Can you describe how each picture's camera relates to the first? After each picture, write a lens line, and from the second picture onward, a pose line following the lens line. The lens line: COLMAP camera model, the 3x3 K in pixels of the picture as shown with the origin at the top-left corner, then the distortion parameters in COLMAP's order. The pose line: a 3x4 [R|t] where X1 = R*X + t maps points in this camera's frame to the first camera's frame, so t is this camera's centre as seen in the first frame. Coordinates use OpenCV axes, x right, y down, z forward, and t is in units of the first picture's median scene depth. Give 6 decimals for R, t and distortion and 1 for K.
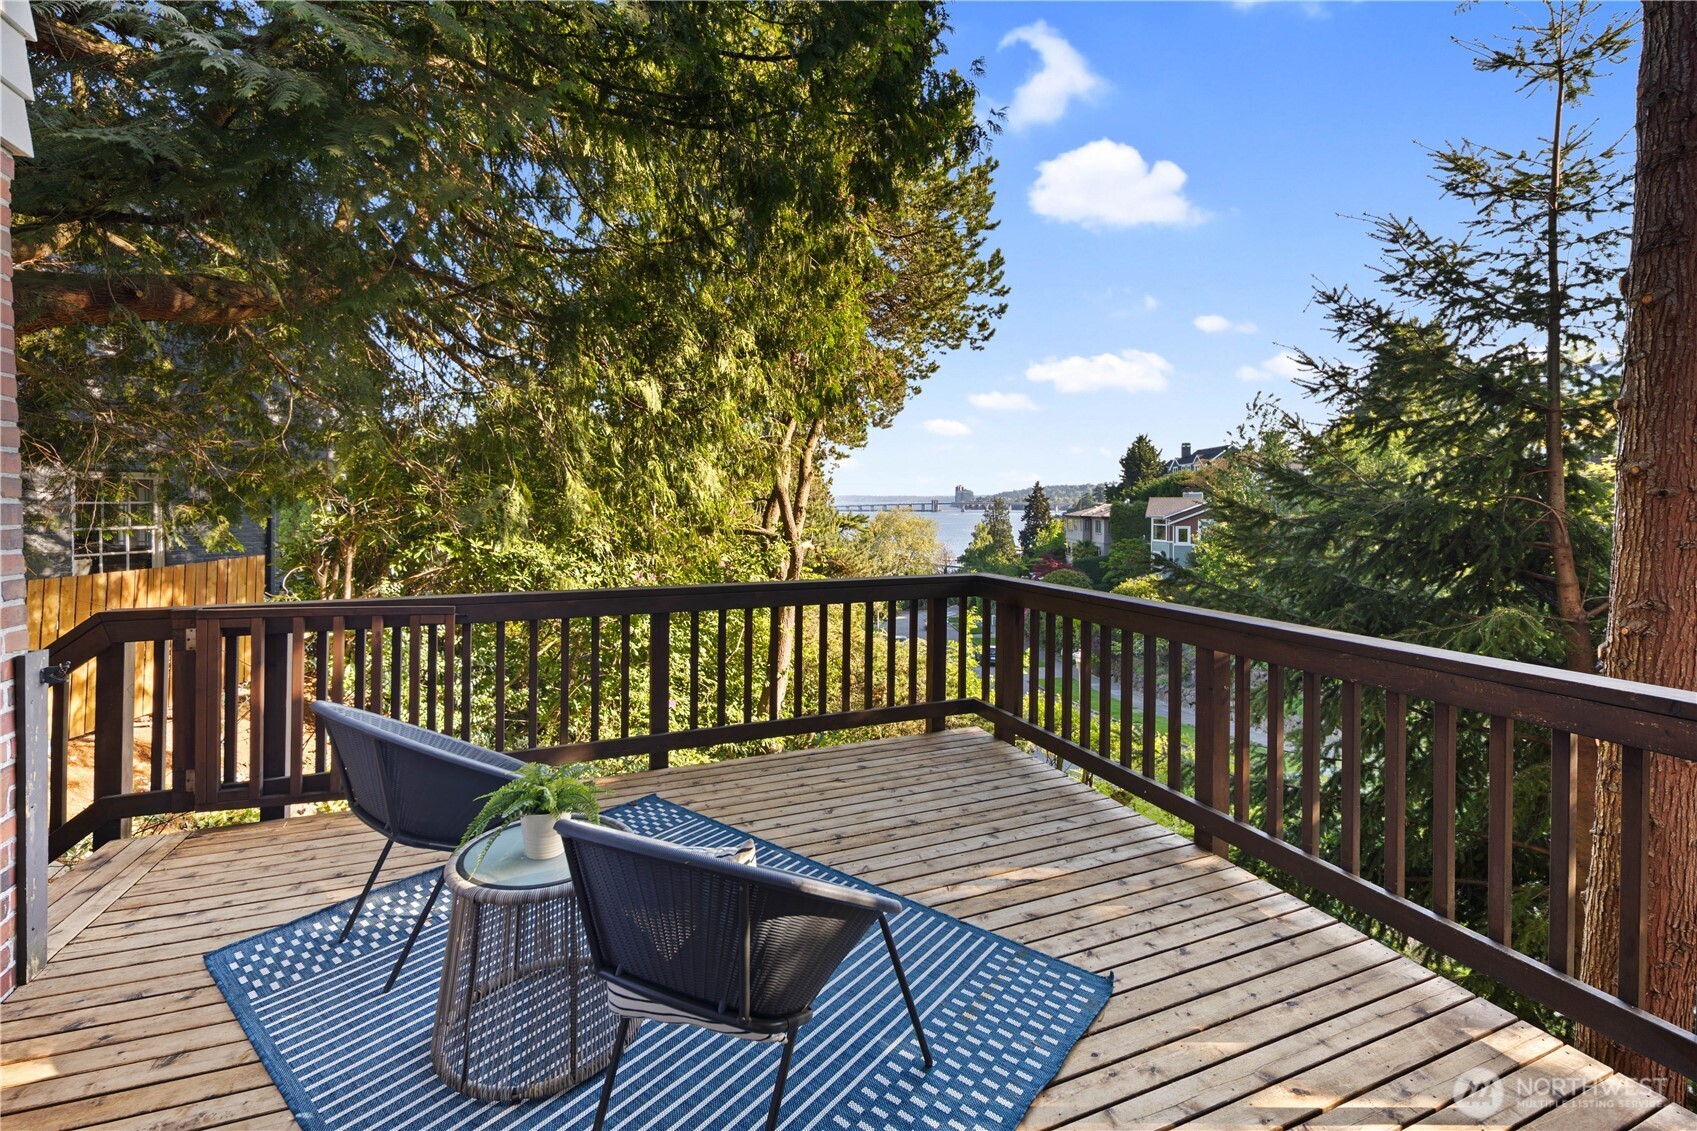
lens RADIAL K [[737.4, 0, 839.5], [0, 737.4, 508.2], [0, 0, 1]] dist [-0.000451, 0.000047]
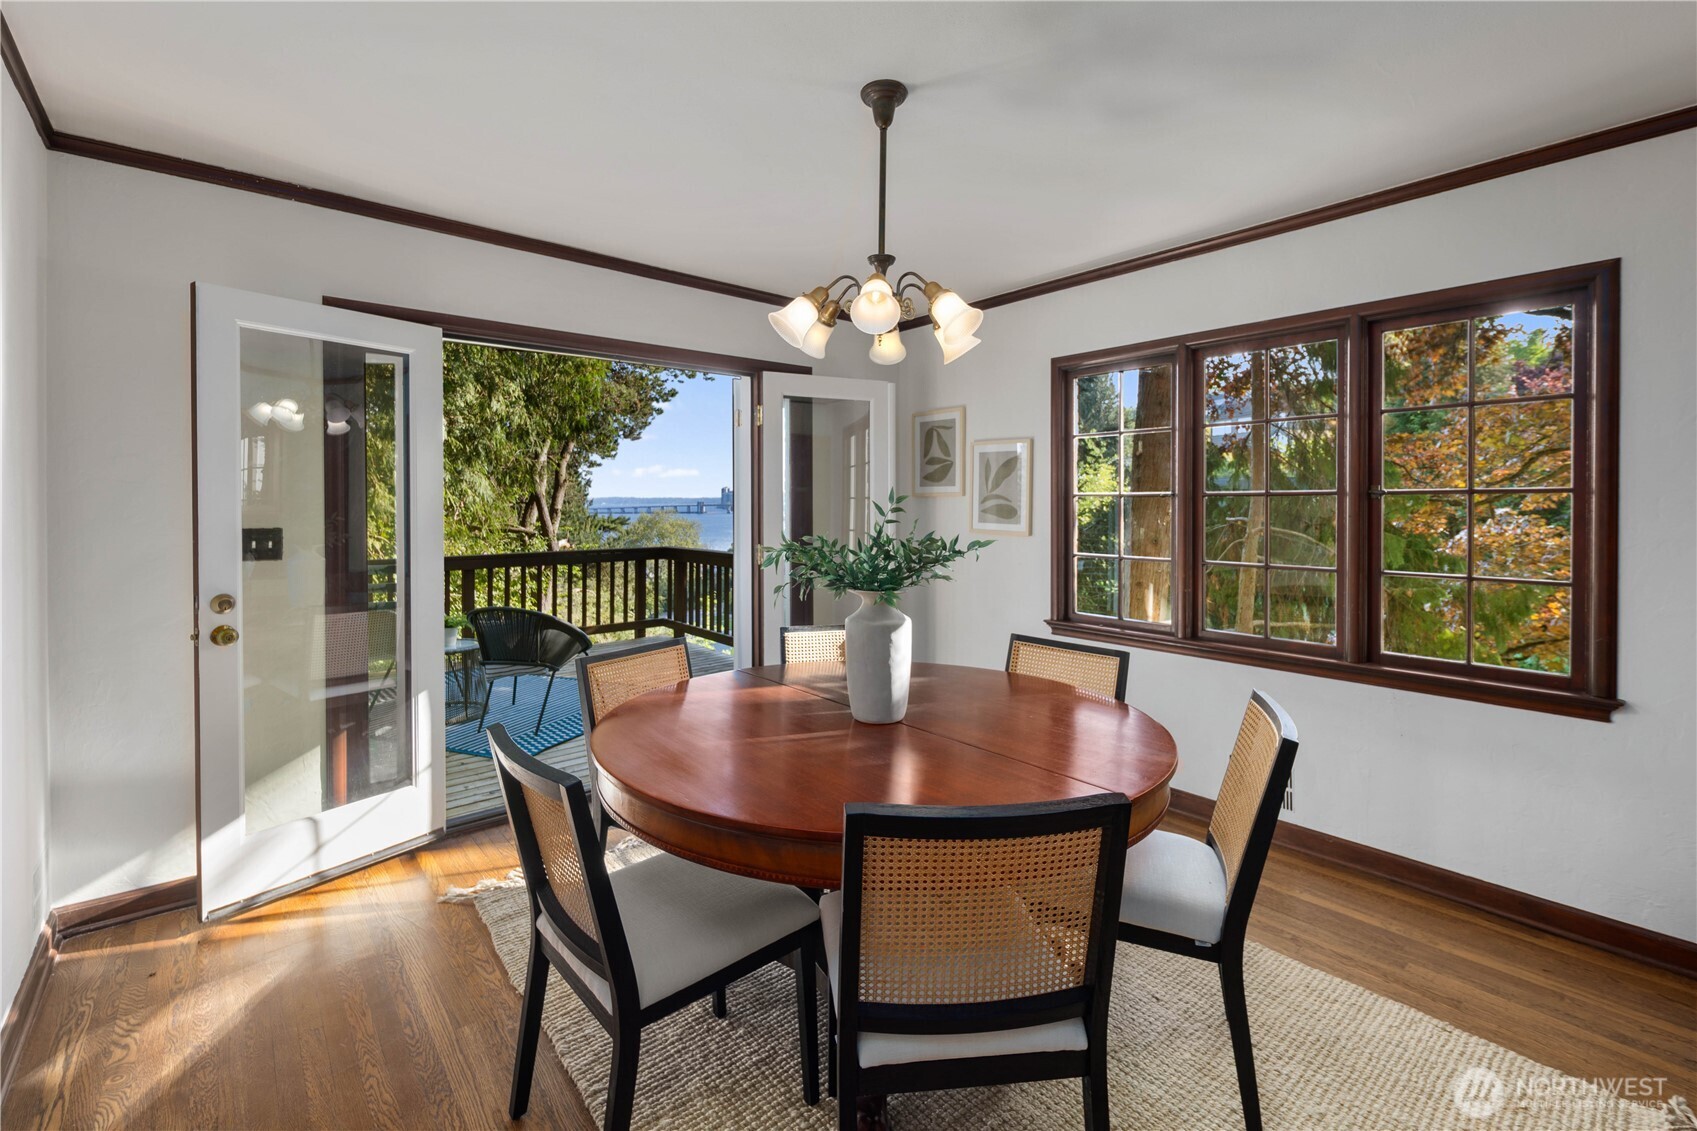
lens RADIAL K [[737.4, 0, 839.5], [0, 737.4, 508.2], [0, 0, 1]] dist [-0.000451, 0.000047]
pose [[0.951322, -0.006444, 0.308131, 0.016132], [0.007116, 0.999974, -0.001058, 0.001811], [-0.308116, 0.003199, 0.951343, -0.284802]]
